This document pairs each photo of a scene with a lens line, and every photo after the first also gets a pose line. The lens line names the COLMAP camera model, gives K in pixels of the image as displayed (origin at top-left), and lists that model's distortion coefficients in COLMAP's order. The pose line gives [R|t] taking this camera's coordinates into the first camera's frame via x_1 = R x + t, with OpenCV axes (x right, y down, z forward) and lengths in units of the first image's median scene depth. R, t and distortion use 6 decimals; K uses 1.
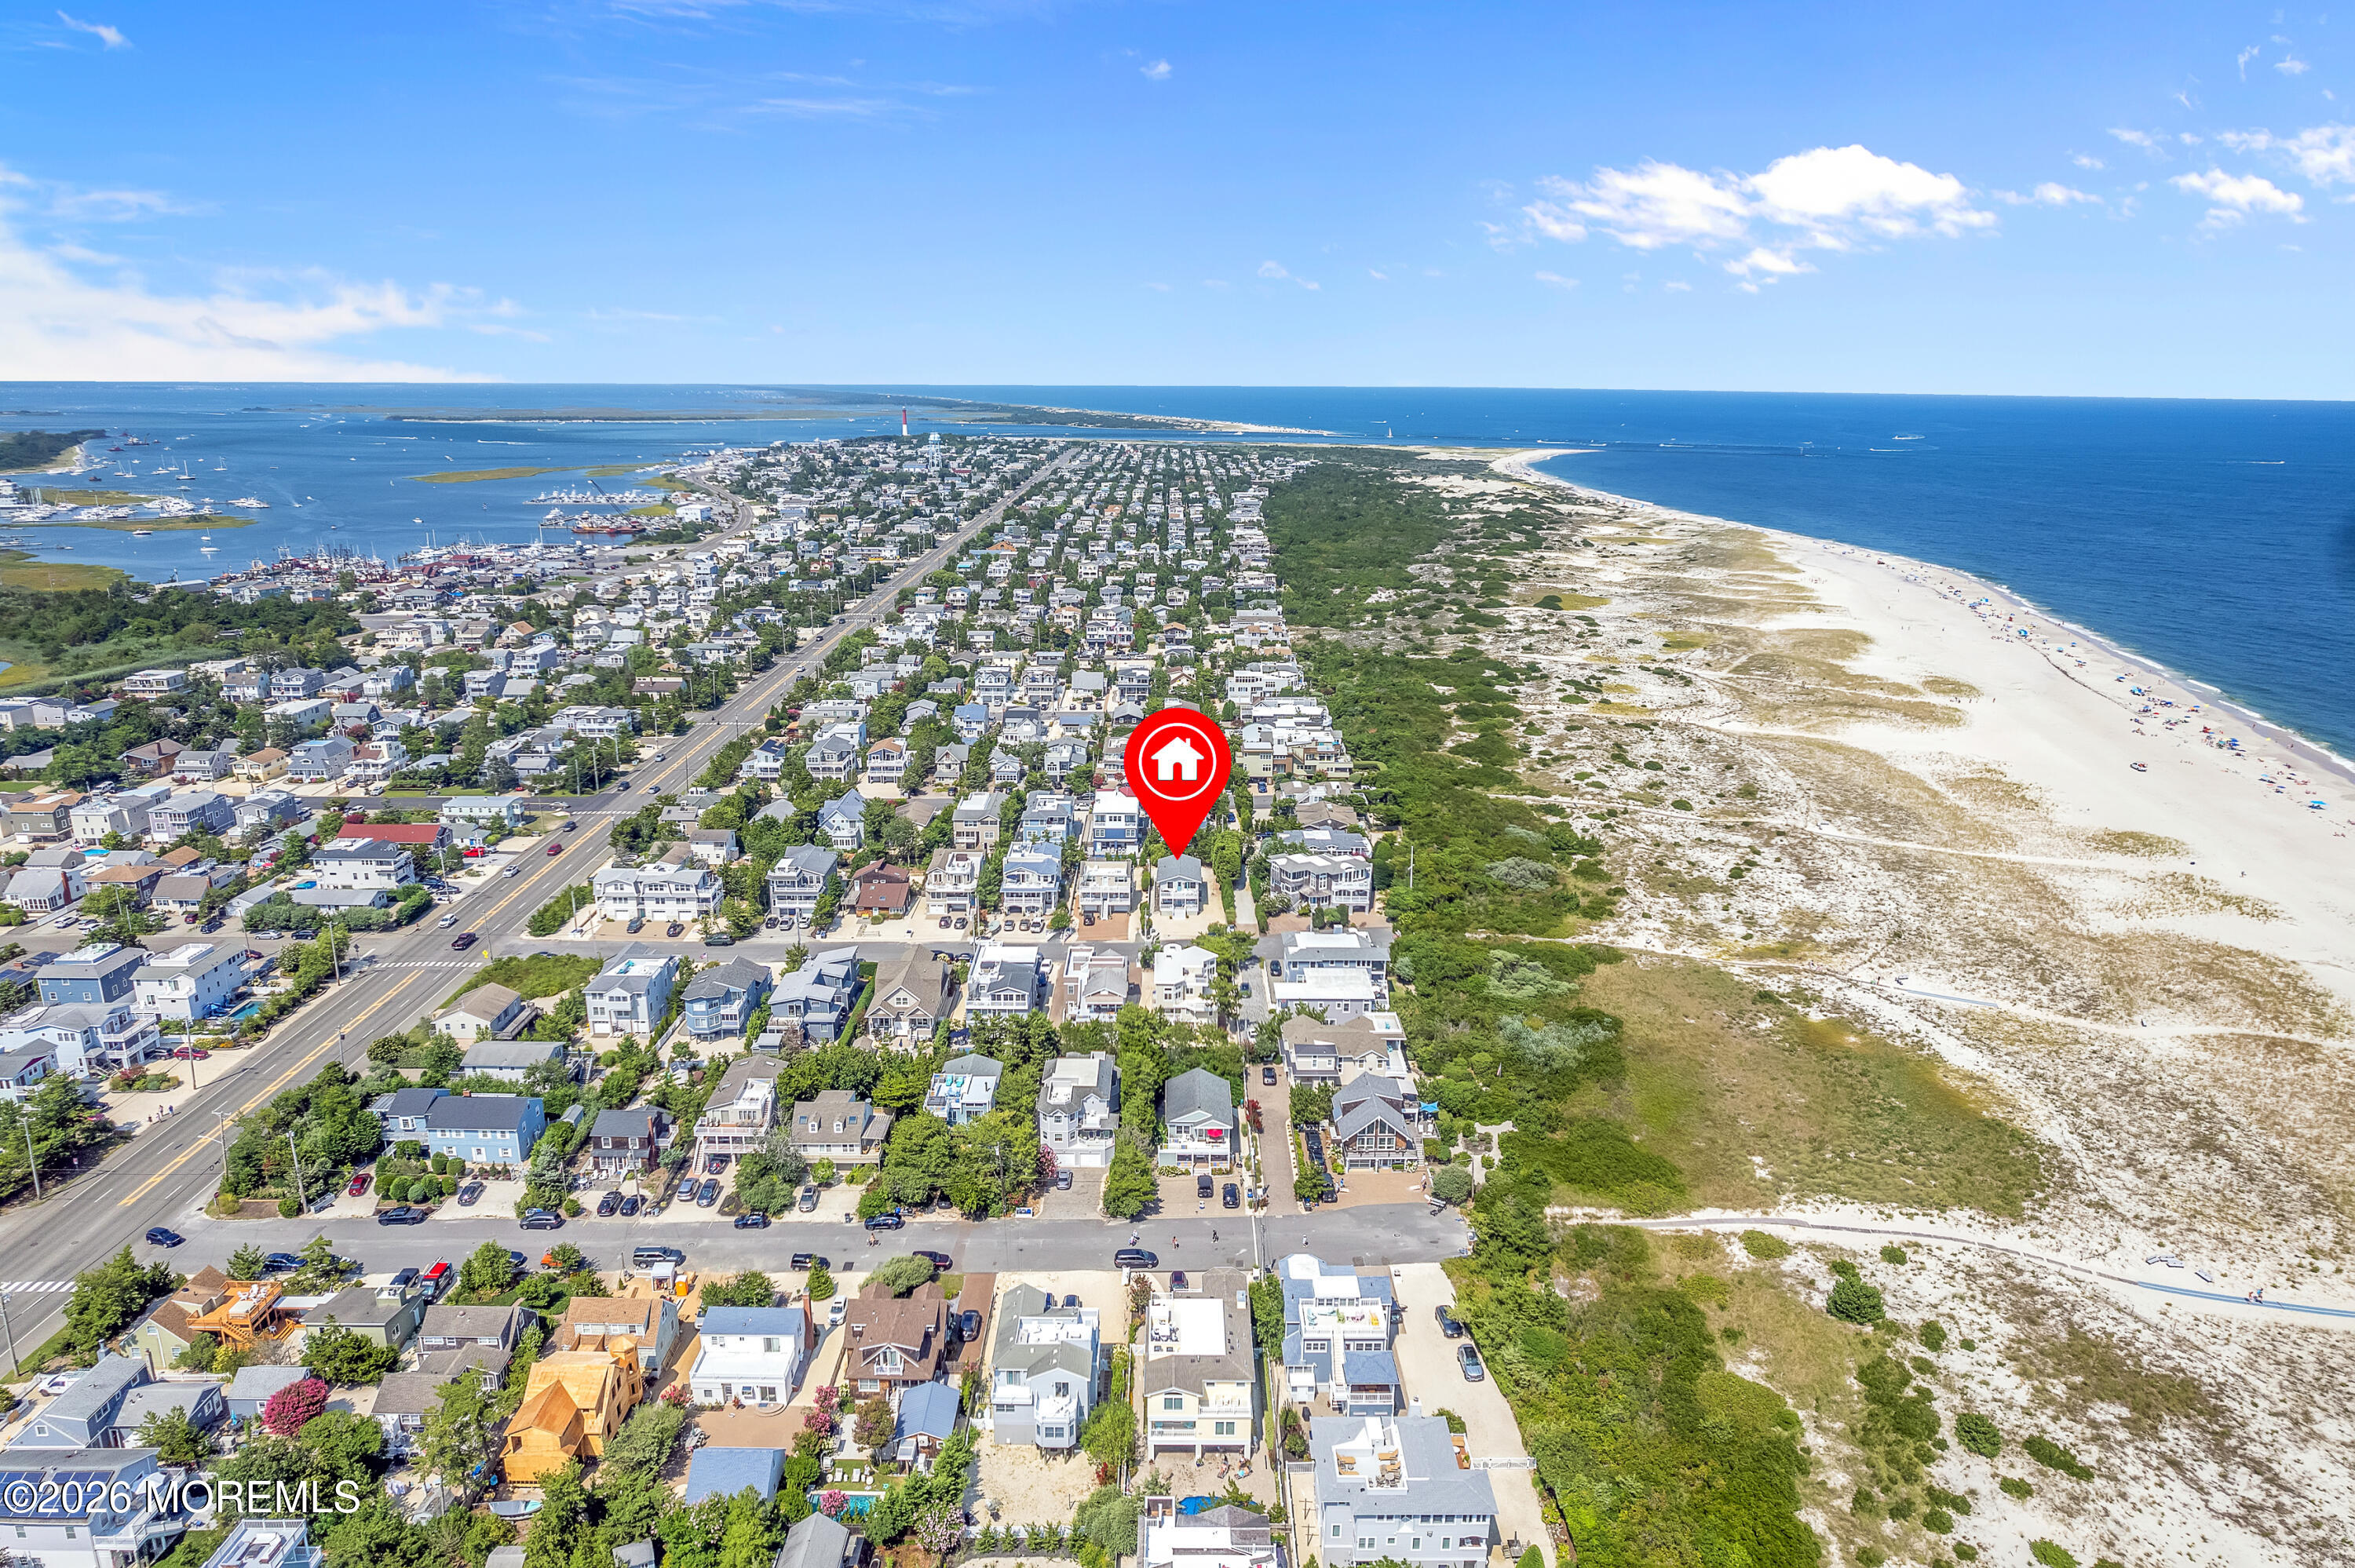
lens RADIAL K [[1506.4, 0, 1177.5], [0, 1506.4, 784.0], [0, 0, 1]] dist [-0.069251, 0.062532]
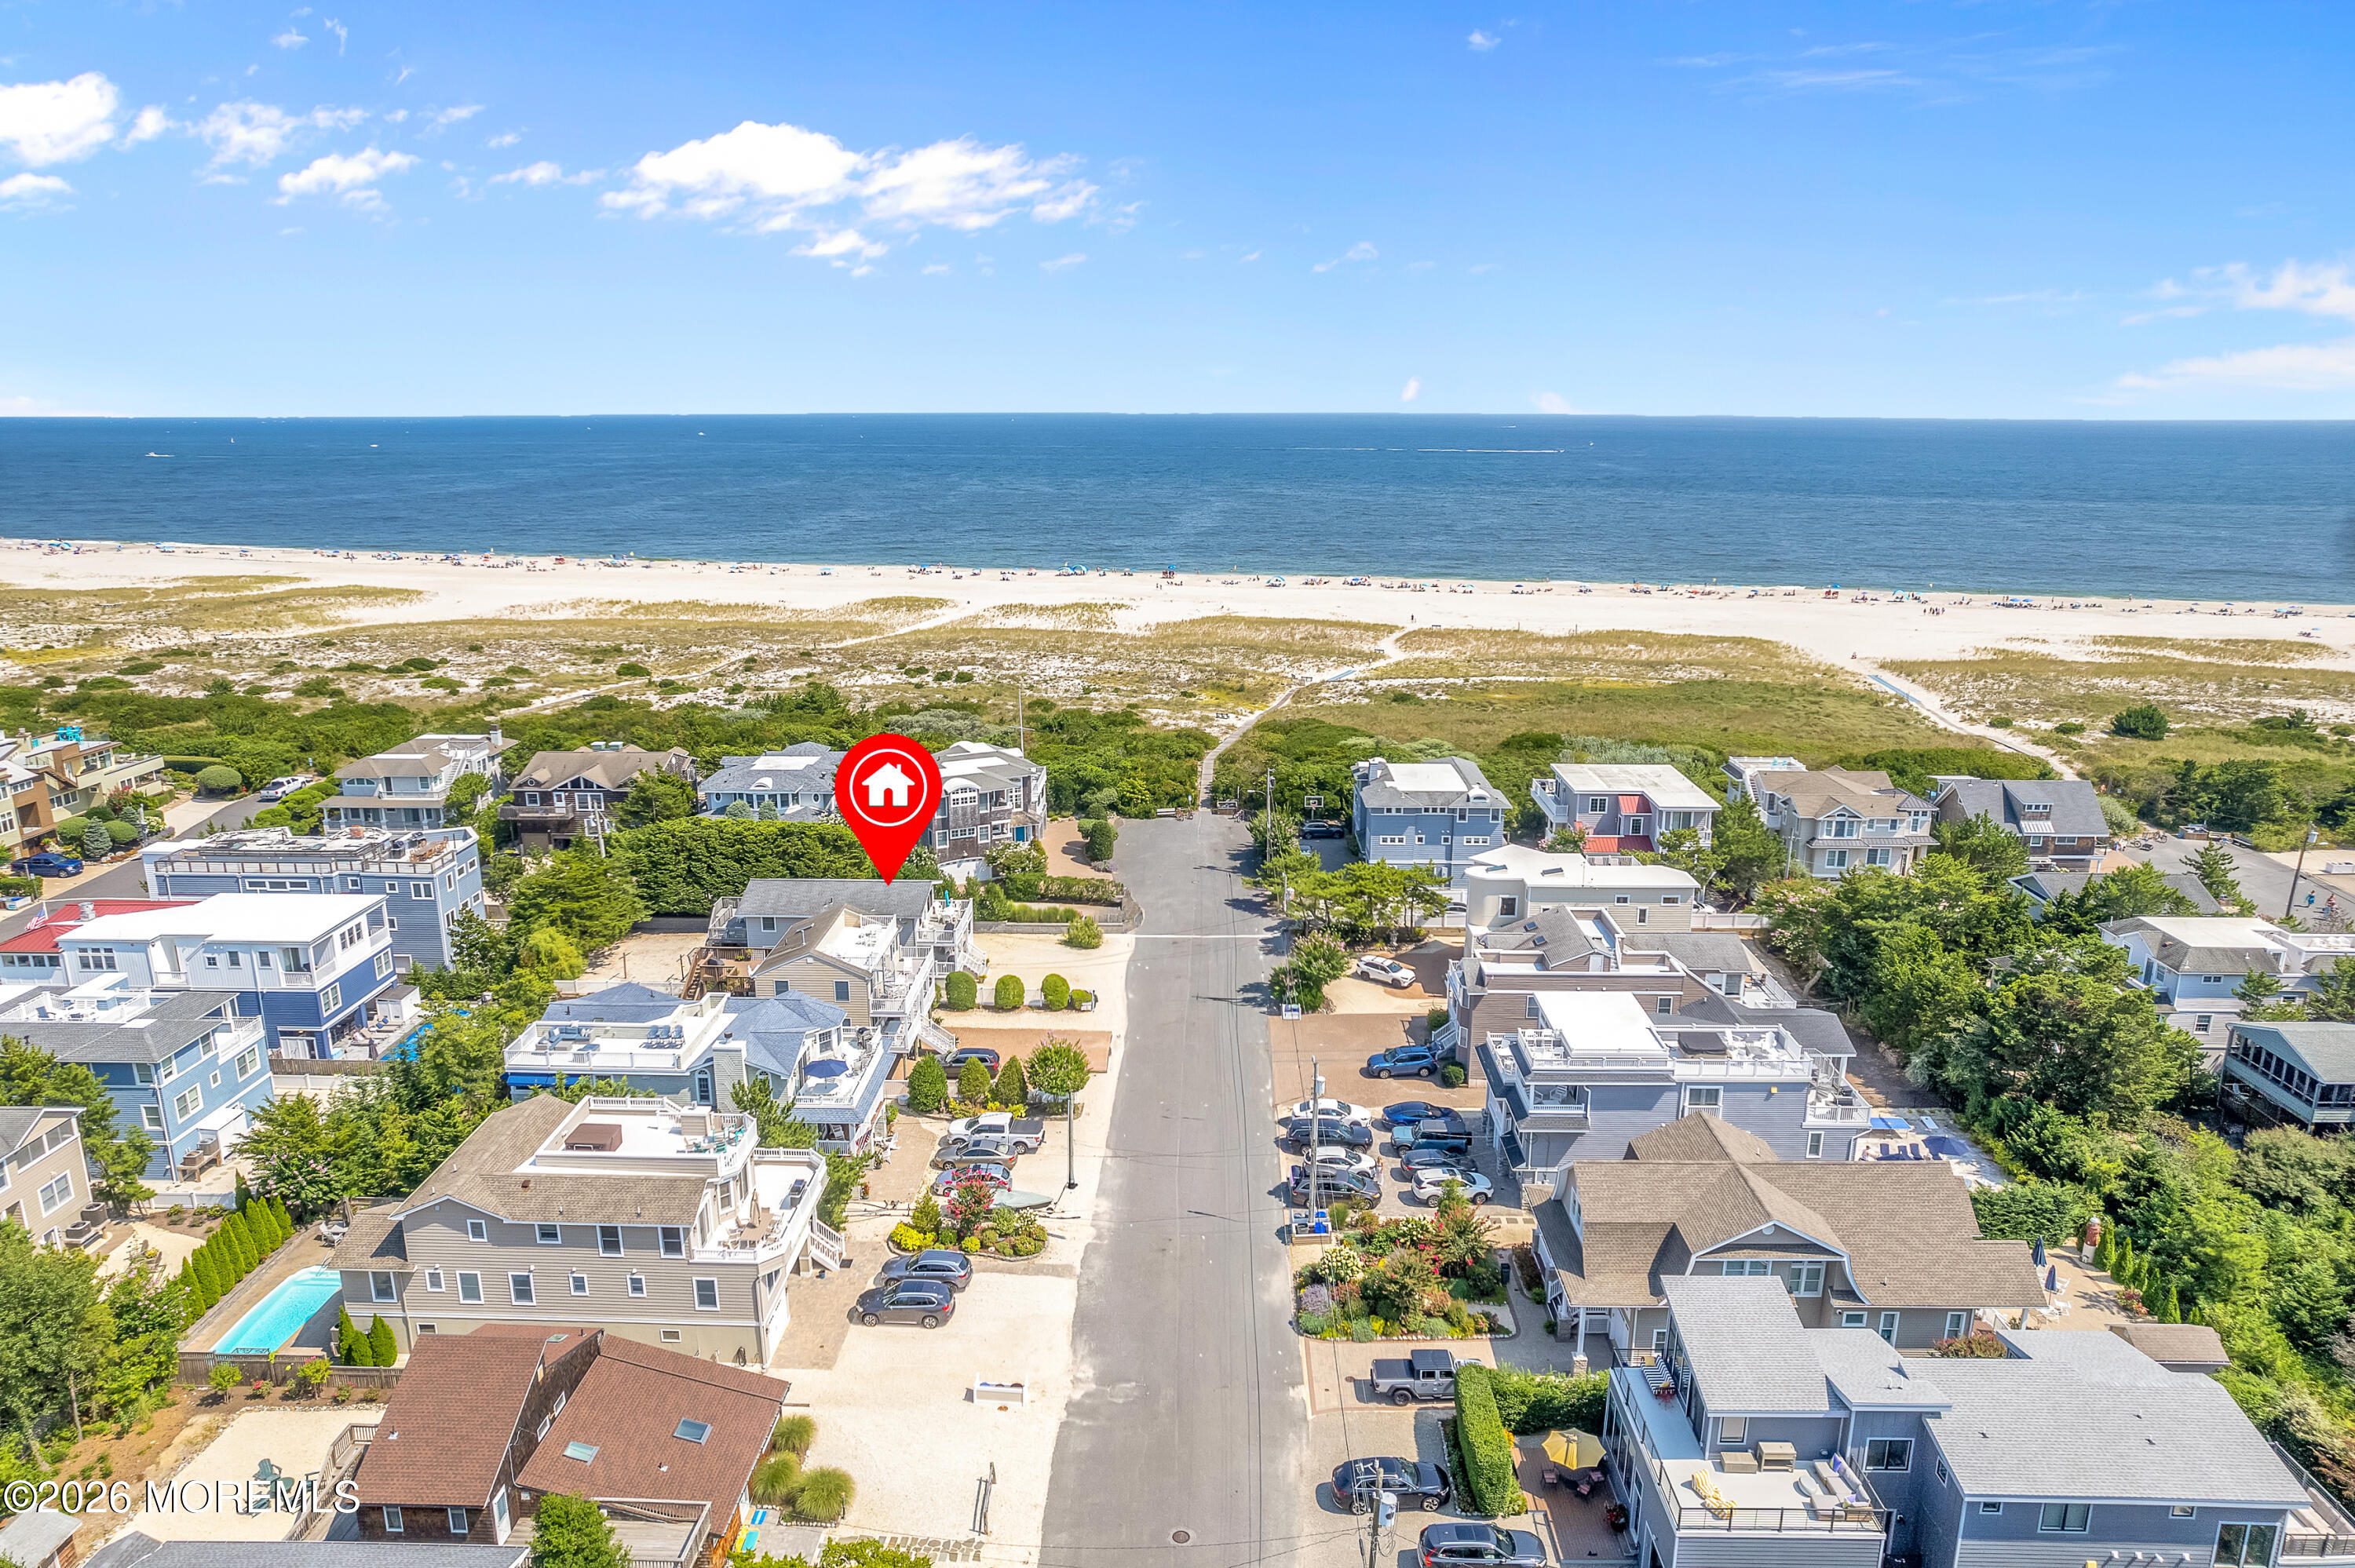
lens RADIAL K [[1506.4, 0, 1177.5], [0, 1506.4, 784.0], [0, 0, 1]] dist [-0.069251, 0.062532]
pose [[0.027776, -0.252078, 0.967308, -0.372068], [0.262048, 0.935675, 0.236309, -0.039473], [-0.964655, 0.246918, 0.092046, 0.897276]]
